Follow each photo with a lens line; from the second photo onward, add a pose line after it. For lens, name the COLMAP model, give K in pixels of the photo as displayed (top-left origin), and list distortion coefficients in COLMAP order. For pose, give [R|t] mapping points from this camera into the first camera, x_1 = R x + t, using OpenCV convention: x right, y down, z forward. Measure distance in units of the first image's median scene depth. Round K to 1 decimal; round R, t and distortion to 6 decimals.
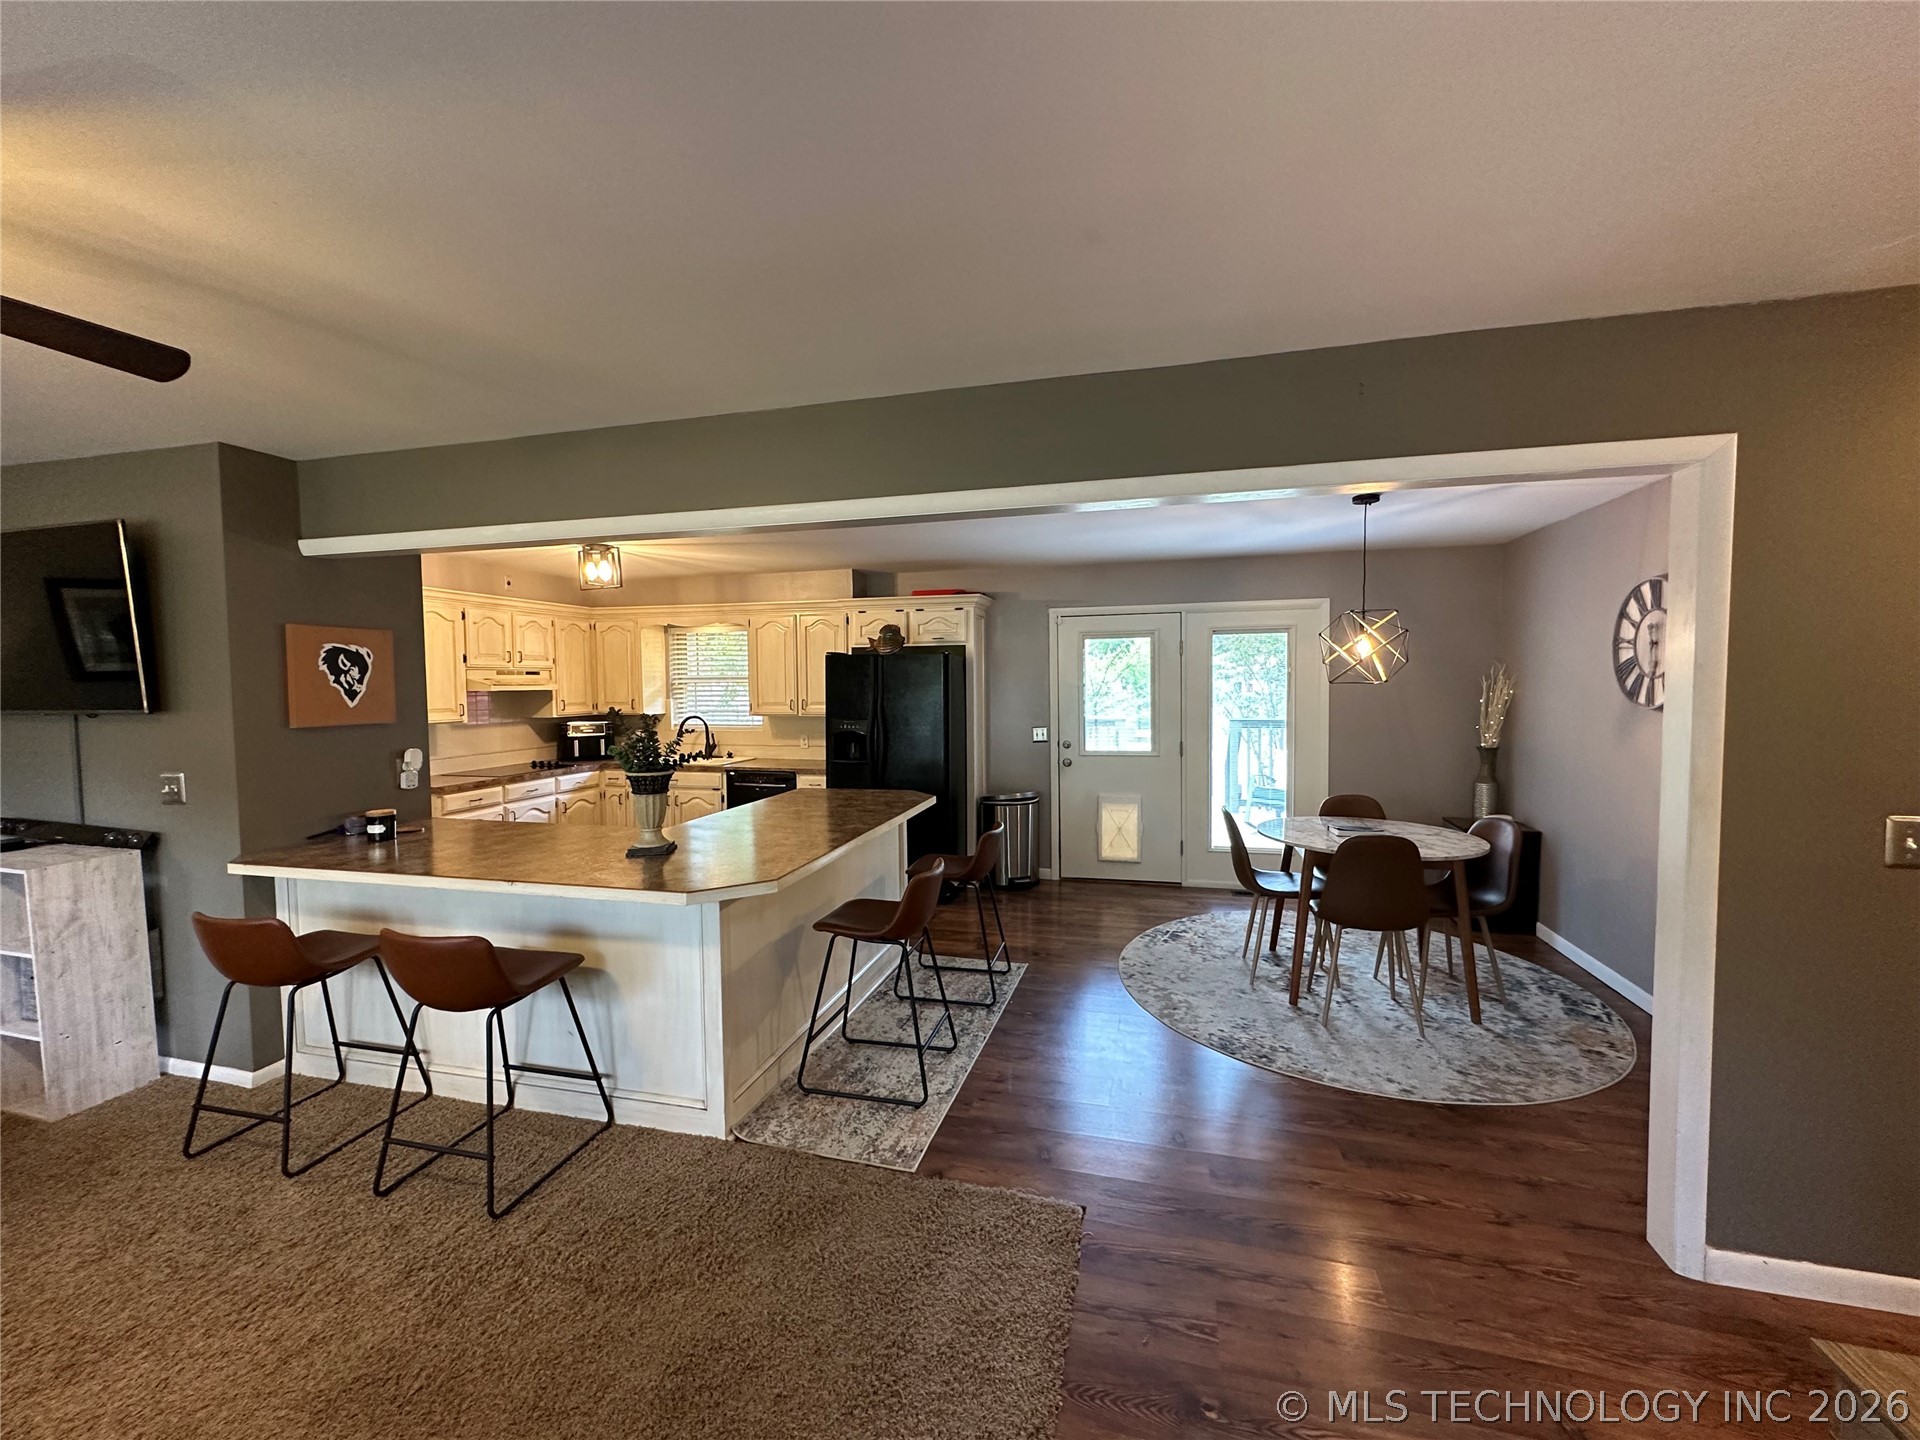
lens RADIAL K [[767.1, 0, 960.3], [0, 767.1, 714.1], [0, 0, 1]] dist [-0.003925, 0.001253]
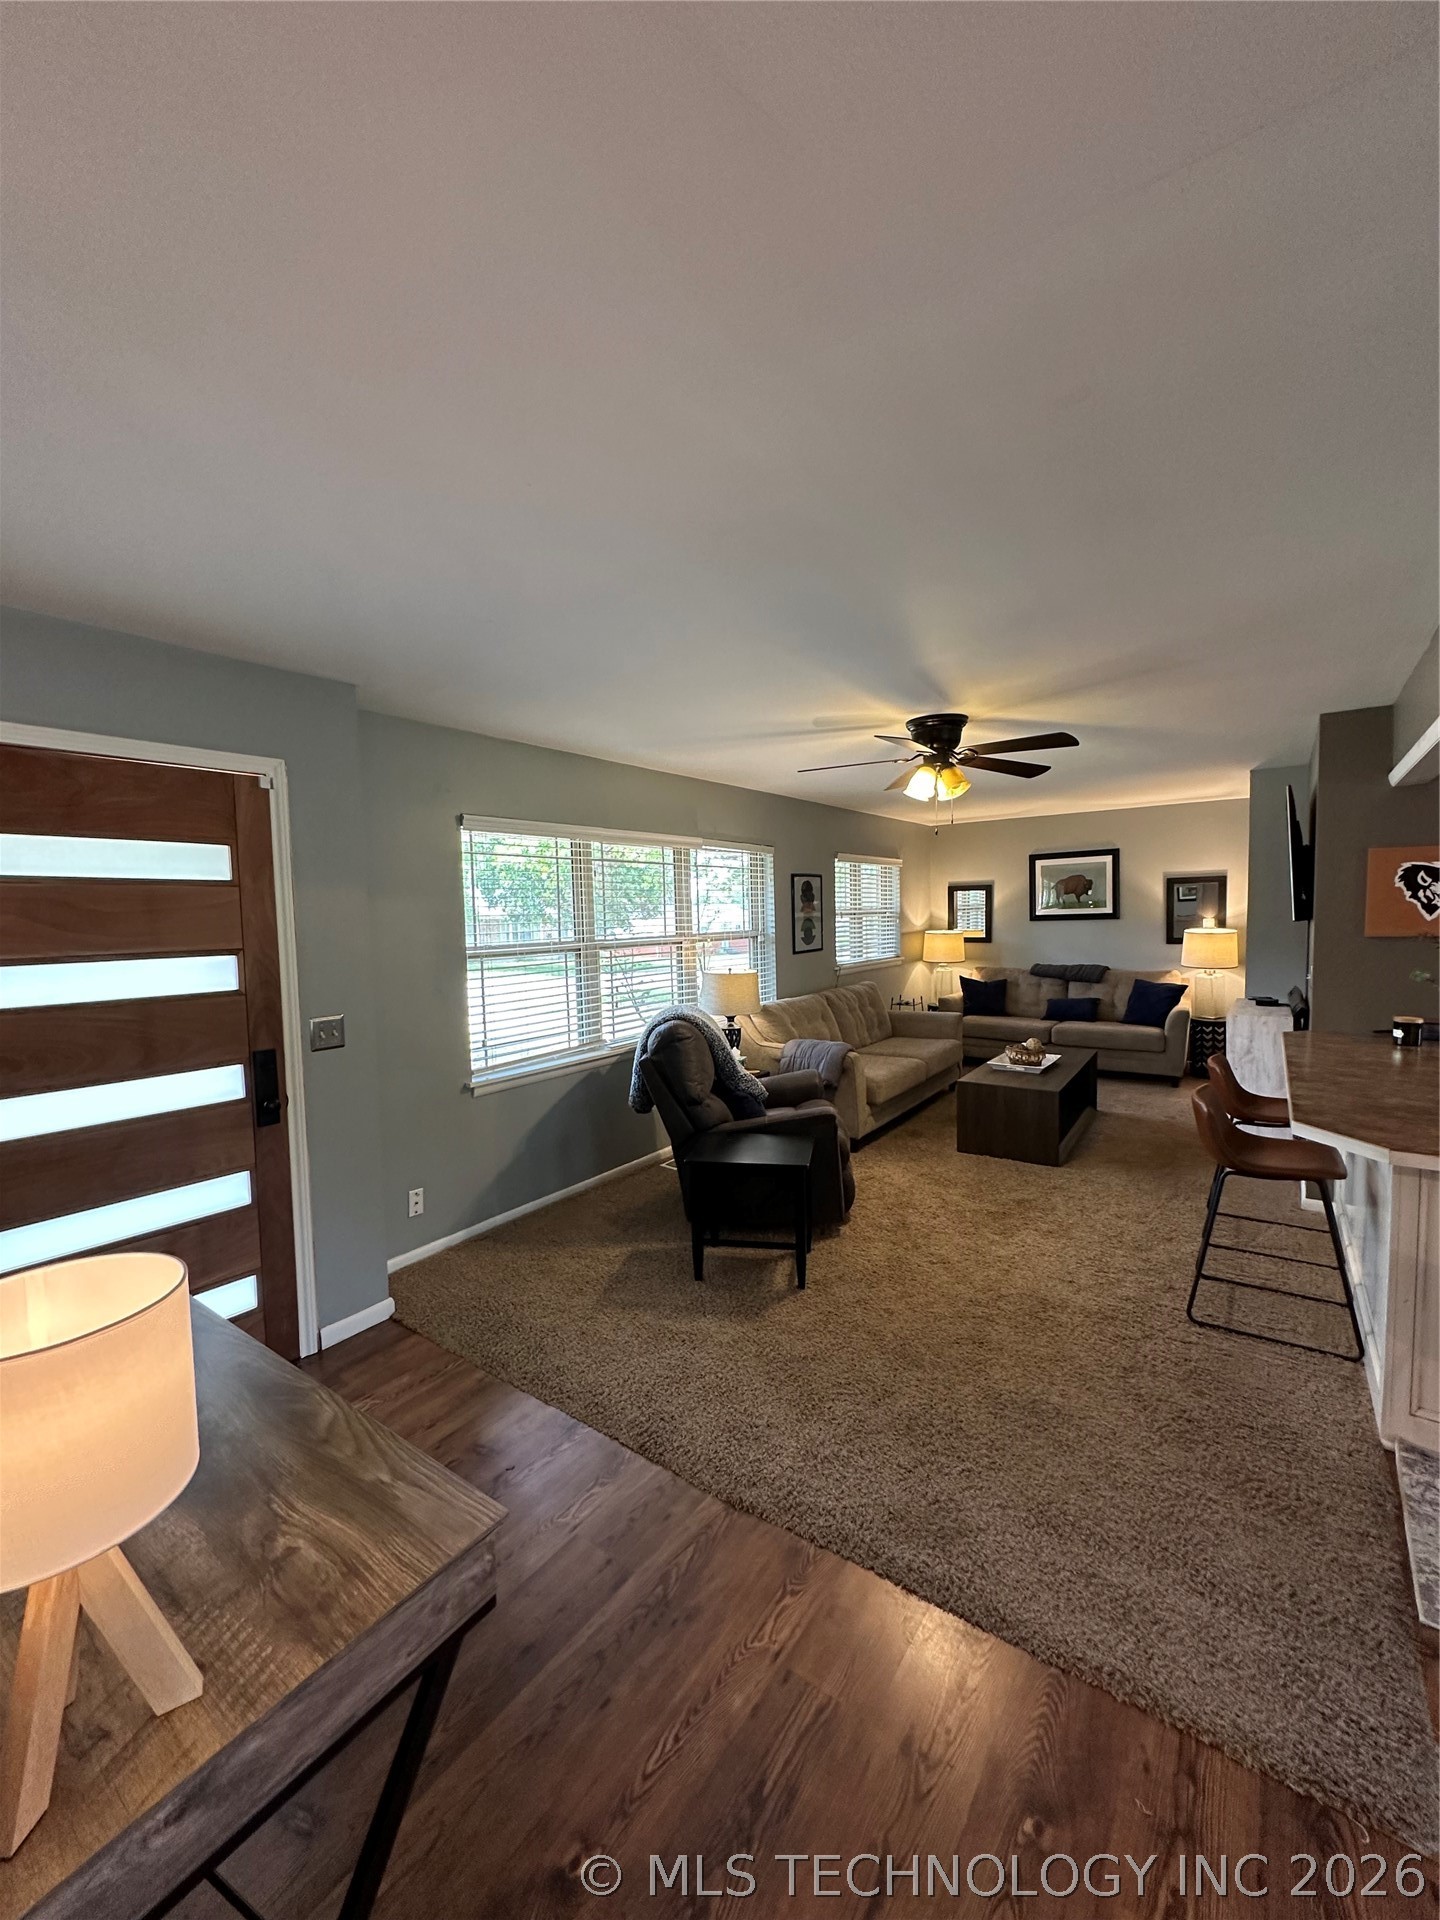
lens RADIAL K [[767.1, 0, 719.9], [0, 767.1, 963.0], [0, 0, 1]] dist [-0.003925, 0.001253]
pose [[-0.364968, 0.079327, -0.927634, 0.484744], [-0.019884, 0.995472, 0.092952, -0.025501], [0.930808, 0.052370, -0.361738, 0.406454]]
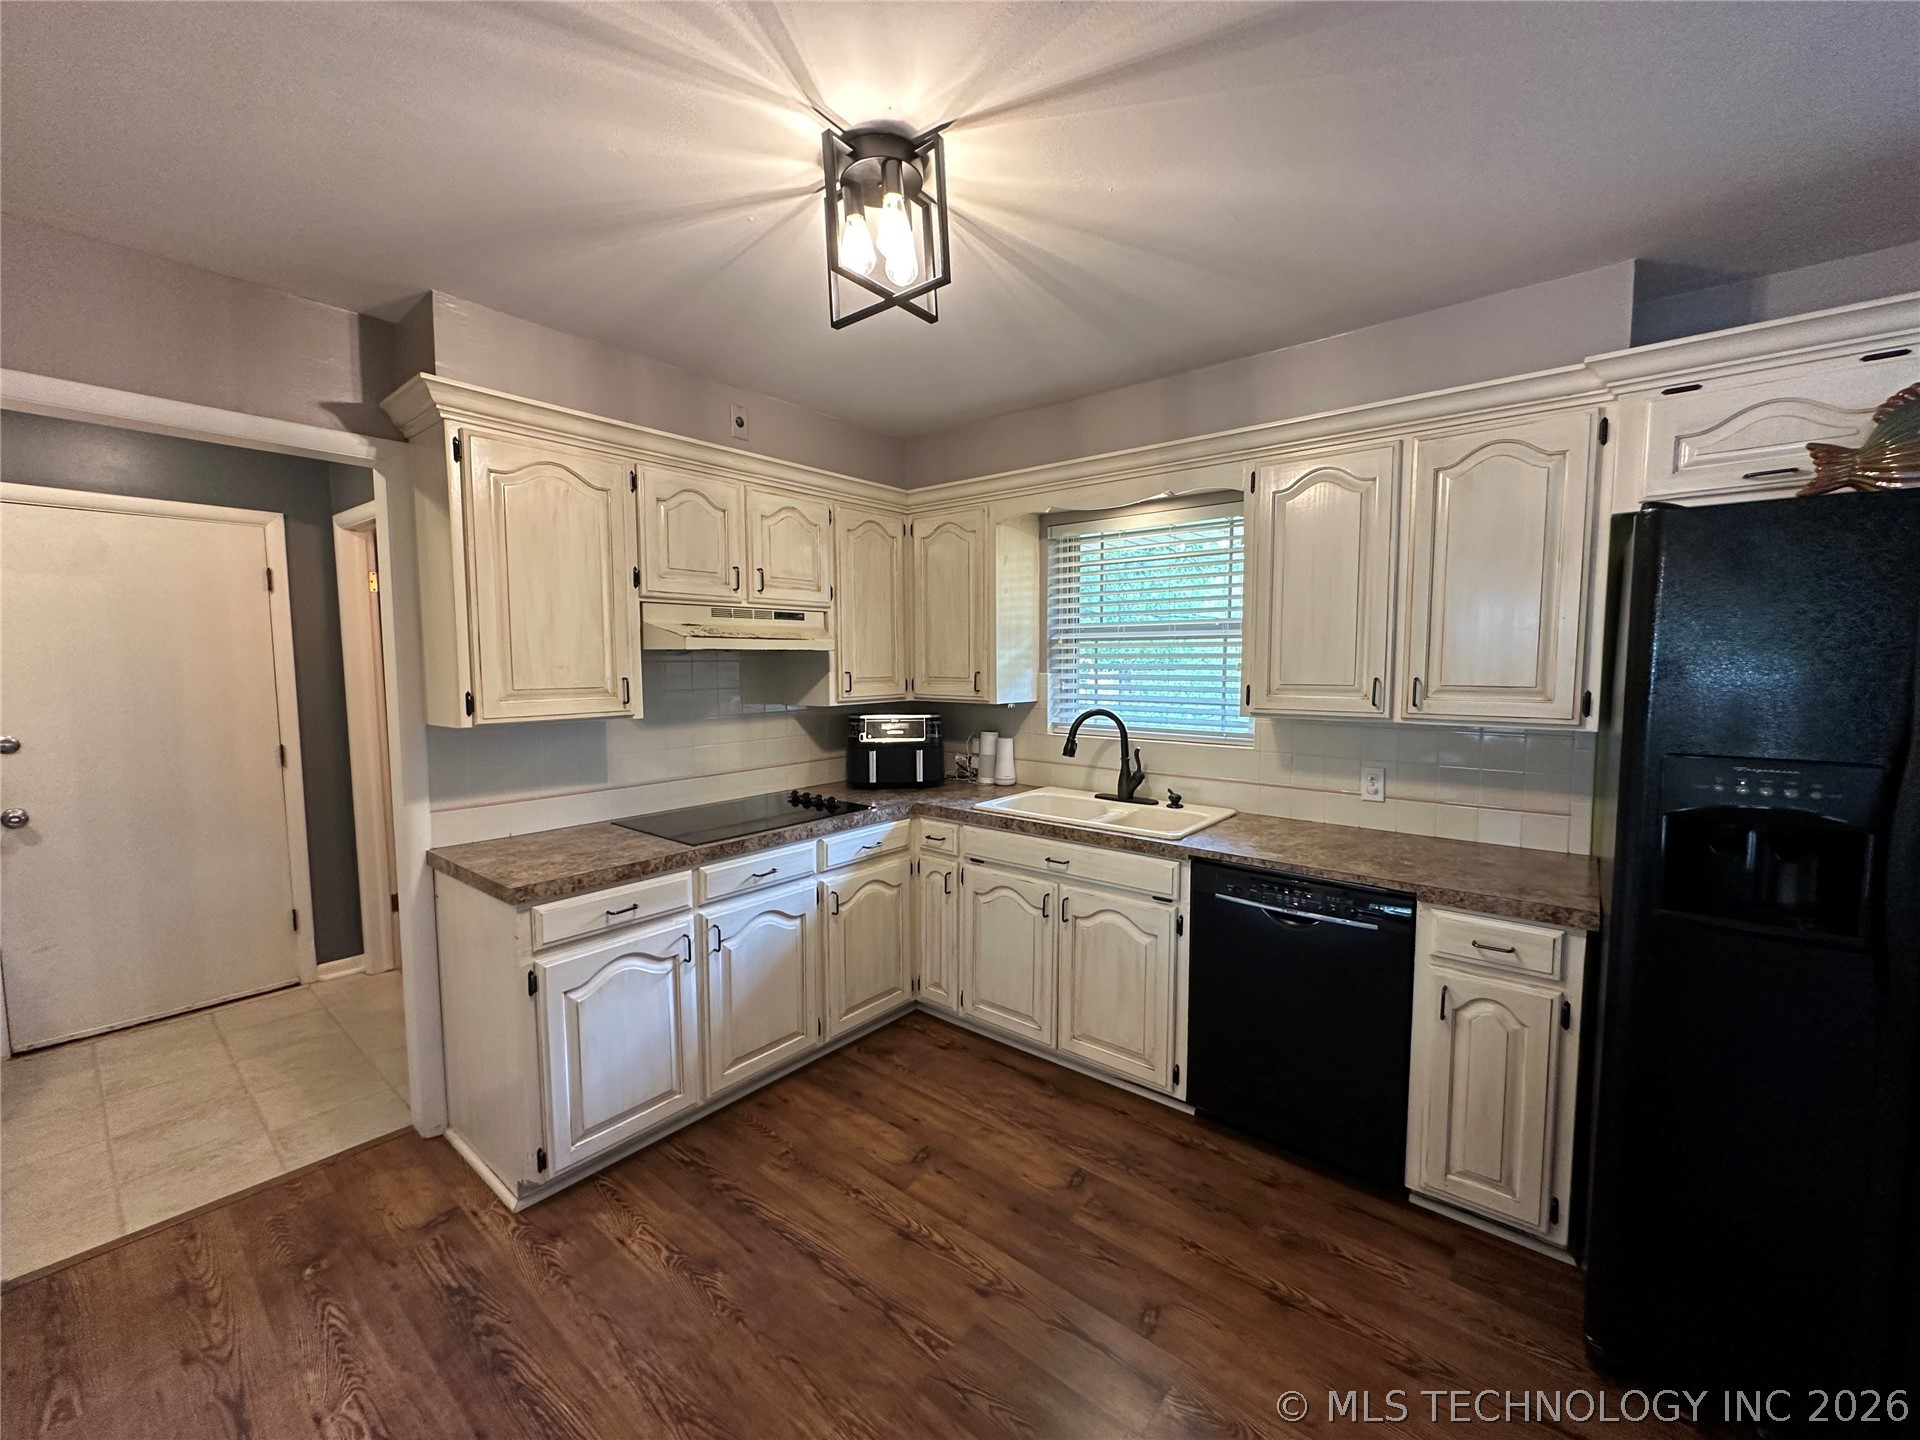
lens RADIAL K [[767.1, 0, 956.4], [0, 767.1, 714.1], [0, 0, 1]] dist [-0.003925, 0.001253]
pose [[0.905549, 0.034423, -0.422842, -0.413662], [-0.020849, 0.999109, 0.036688, -0.017703], [0.423729, -0.024407, 0.905460, 0.984421]]
